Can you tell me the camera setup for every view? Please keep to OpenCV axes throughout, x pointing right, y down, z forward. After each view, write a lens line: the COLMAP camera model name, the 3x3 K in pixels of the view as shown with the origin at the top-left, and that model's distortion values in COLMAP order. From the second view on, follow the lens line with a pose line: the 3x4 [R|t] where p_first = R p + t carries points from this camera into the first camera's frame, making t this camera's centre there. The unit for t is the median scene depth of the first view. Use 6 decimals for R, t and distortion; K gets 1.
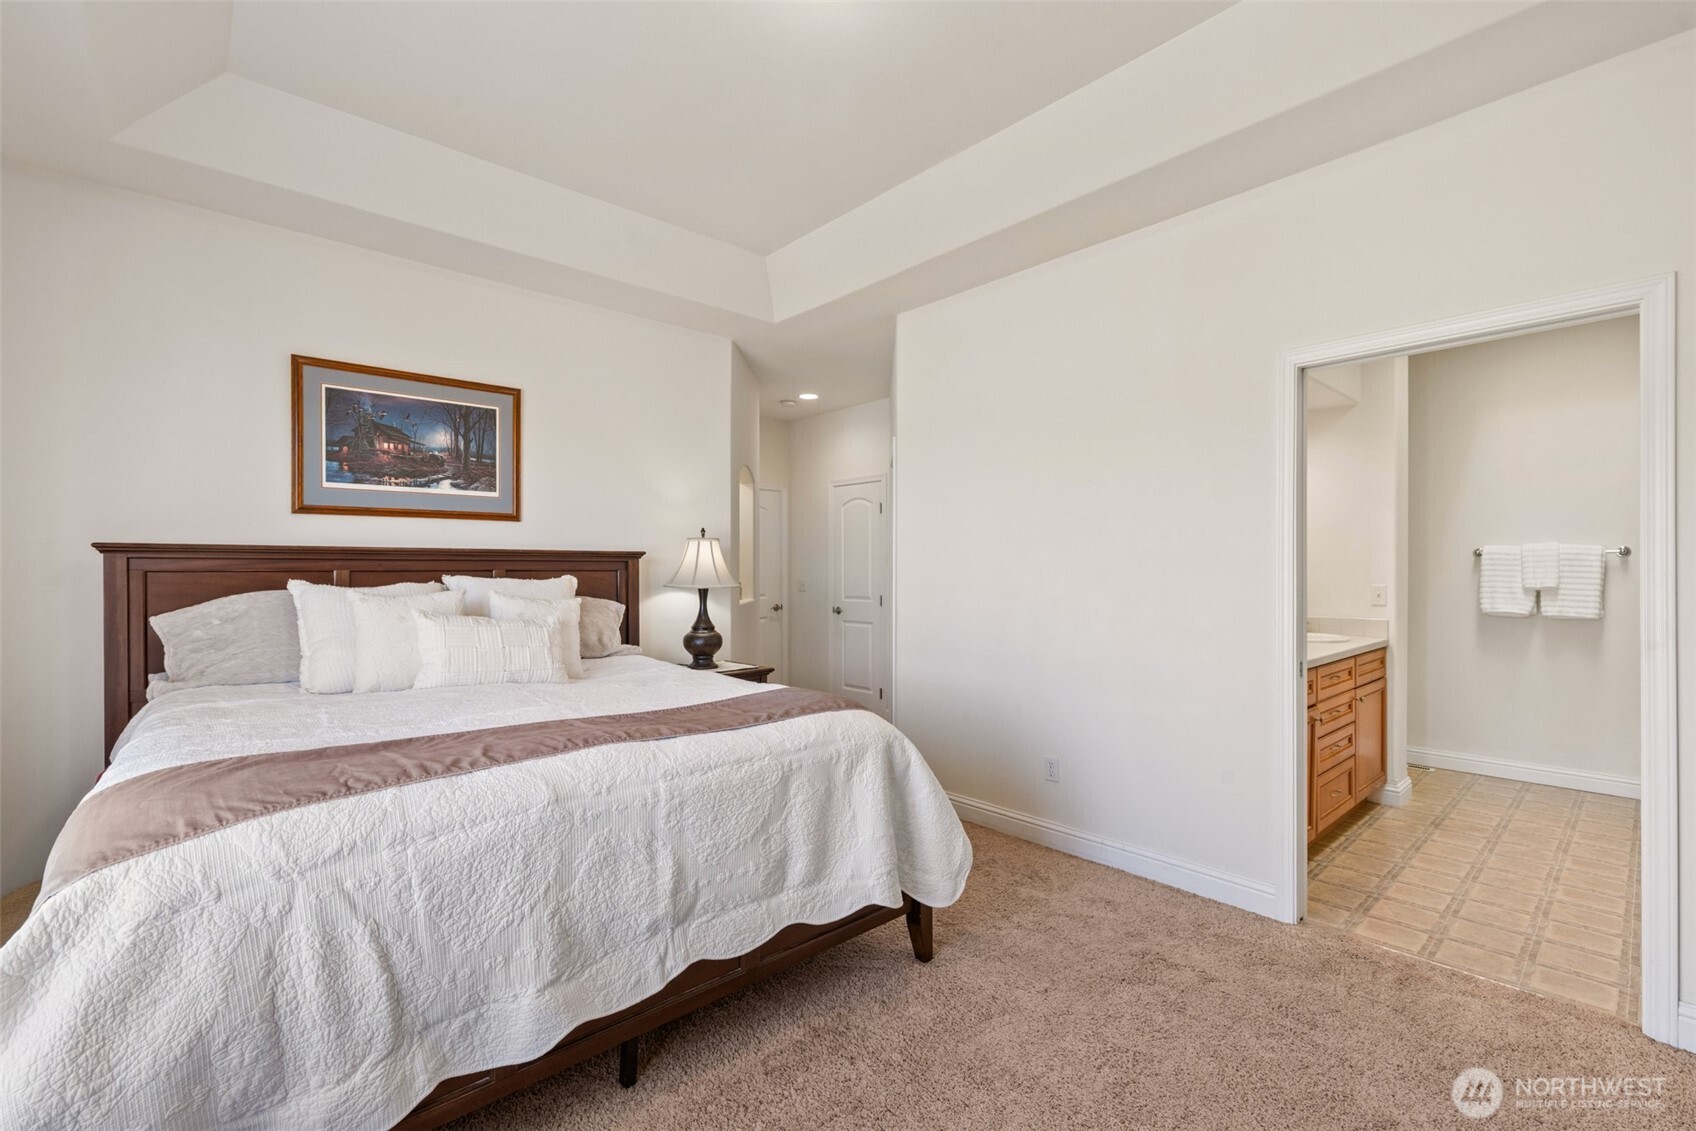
lens RADIAL K [[758.5, 0, 797.5], [0, 758.5, 569.4], [0, 0, 1]] dist [-0.000865, -0.000426]
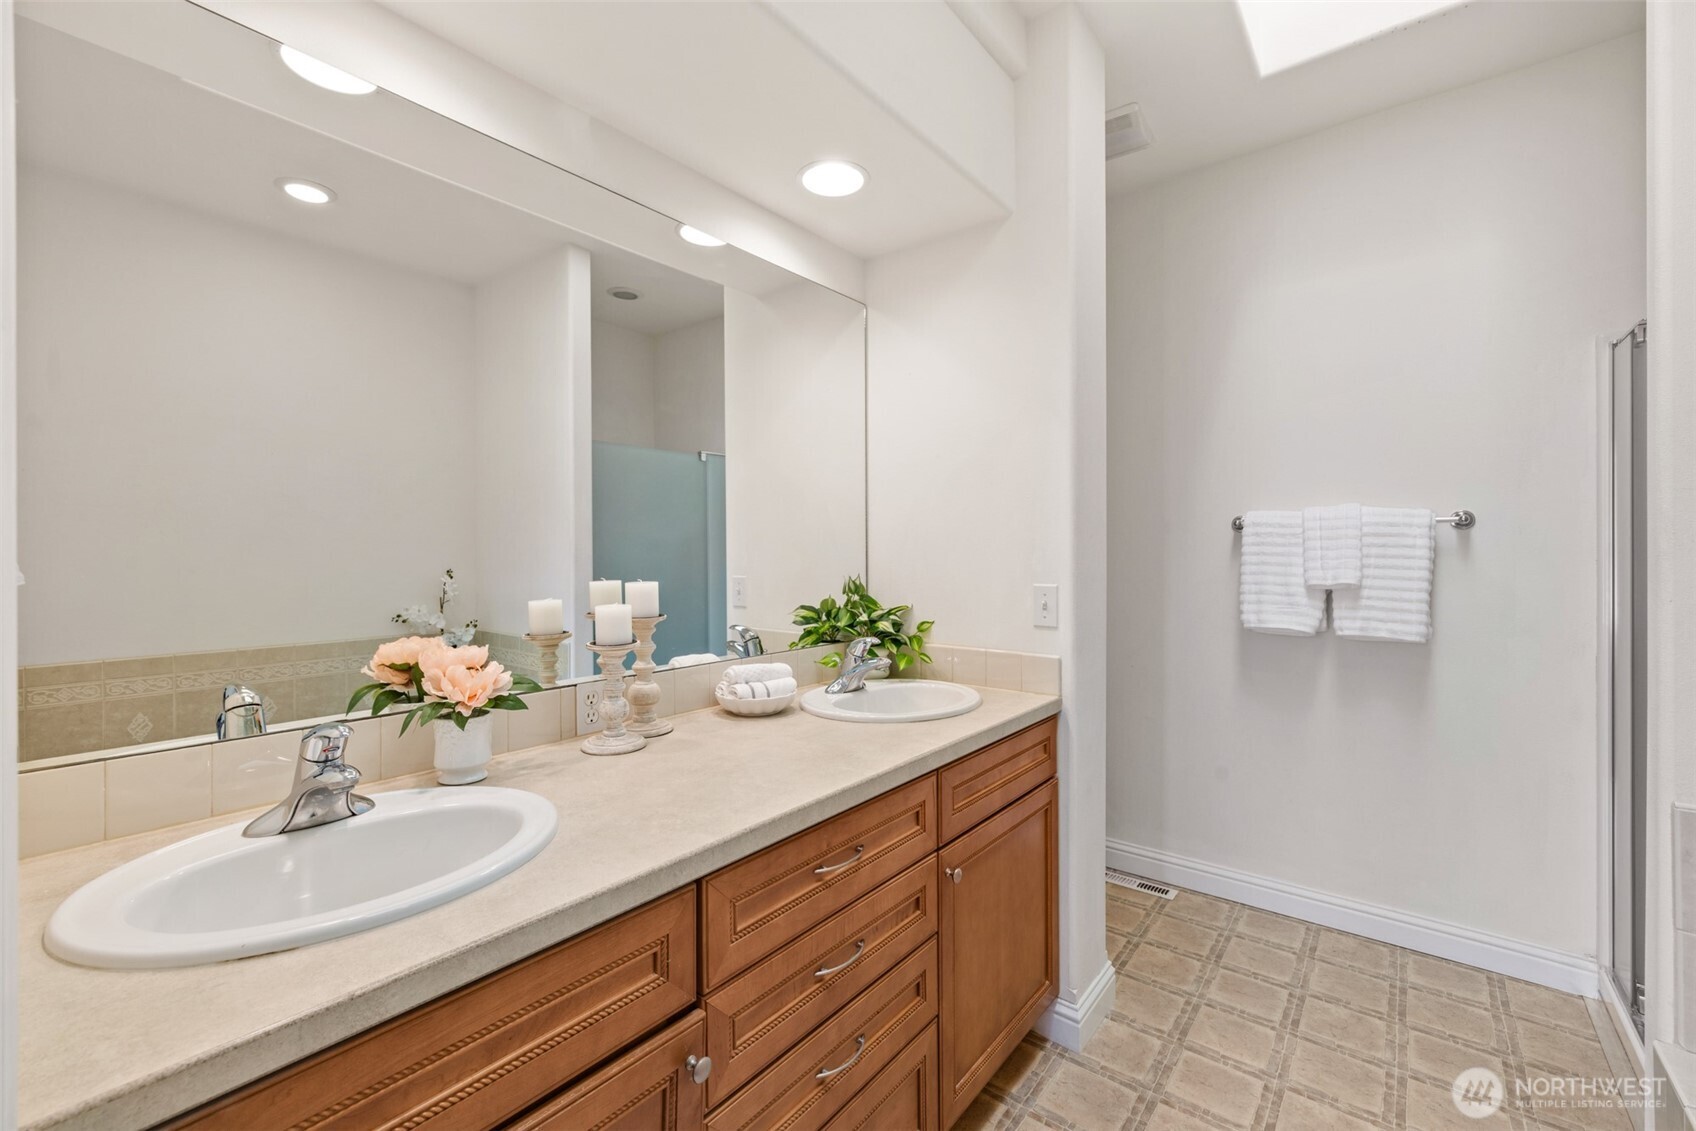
lens RADIAL K [[720.5, 0, 838.8], [0, 720.5, 553.1], [0, 0, 1]] dist [0.003276, 0.000428]
pose [[0.983664, -0.003016, 0.179990, 0.543385], [0.002546, 0.999993, 0.002841, -0.002143], [-0.179997, -0.002336, 0.983664, 0.559222]]
